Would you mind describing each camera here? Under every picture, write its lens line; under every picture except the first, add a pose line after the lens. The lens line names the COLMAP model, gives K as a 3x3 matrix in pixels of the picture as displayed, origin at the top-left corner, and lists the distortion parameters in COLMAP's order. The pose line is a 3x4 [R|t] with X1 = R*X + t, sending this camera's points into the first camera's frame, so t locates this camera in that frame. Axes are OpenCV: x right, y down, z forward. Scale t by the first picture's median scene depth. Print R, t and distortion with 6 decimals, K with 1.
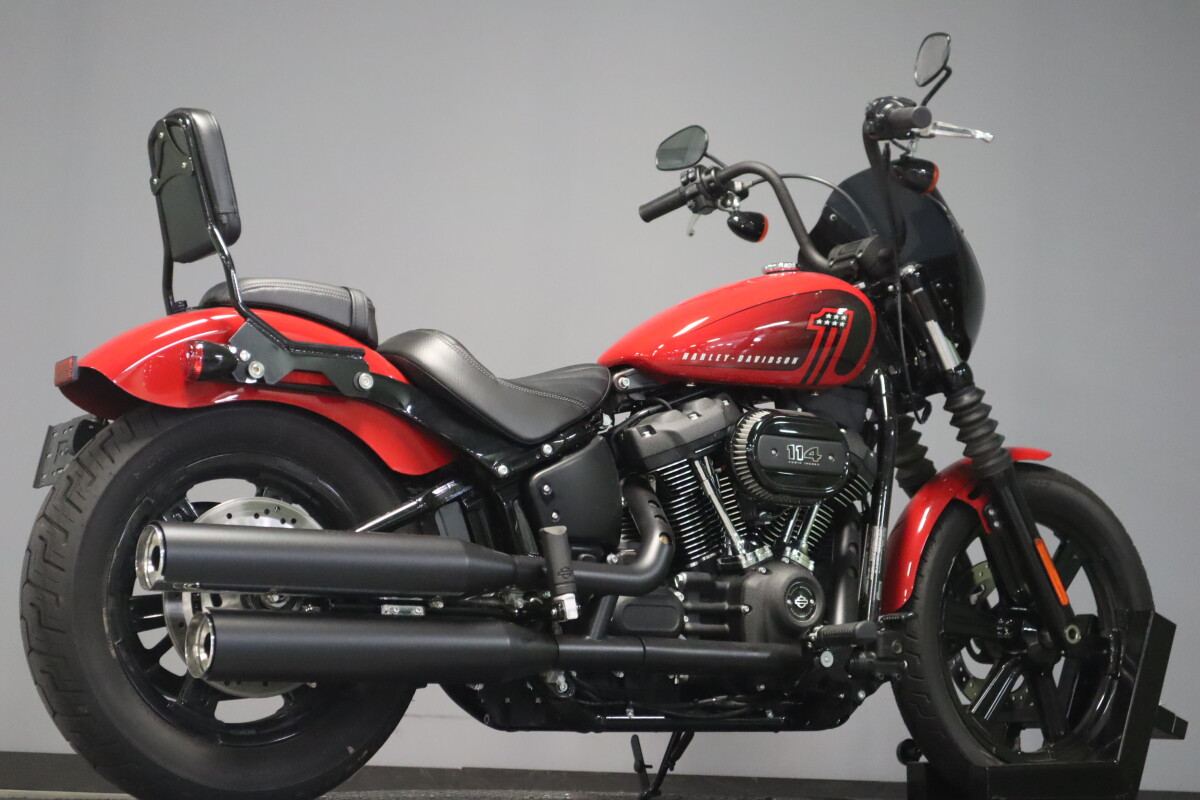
lens RADIAL K [[2029.1, 0, 605.1], [0, 2029.1, 398.5], [0, 0, 1]] dist [-0.031602, 0.000000]
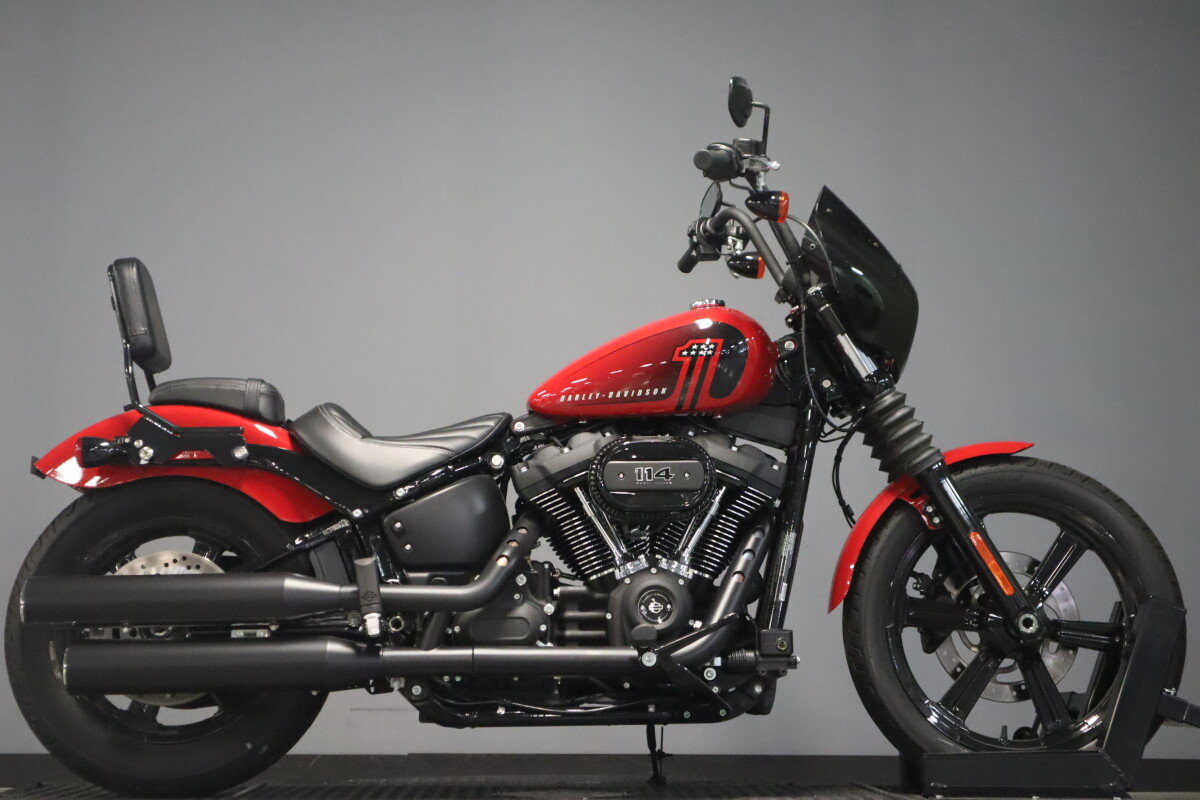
lens RADIAL K [[1841.7, 0, 607.3], [0, 1841.7, 397.9], [0, 0, 1]] dist [0.065630, 0.000000]
pose [[0.852784, -0.103963, -0.511811, 0.603988], [0.098343, 0.994422, -0.038134, 0.021530], [0.512920, -0.017813, 0.858251, 0.116341]]
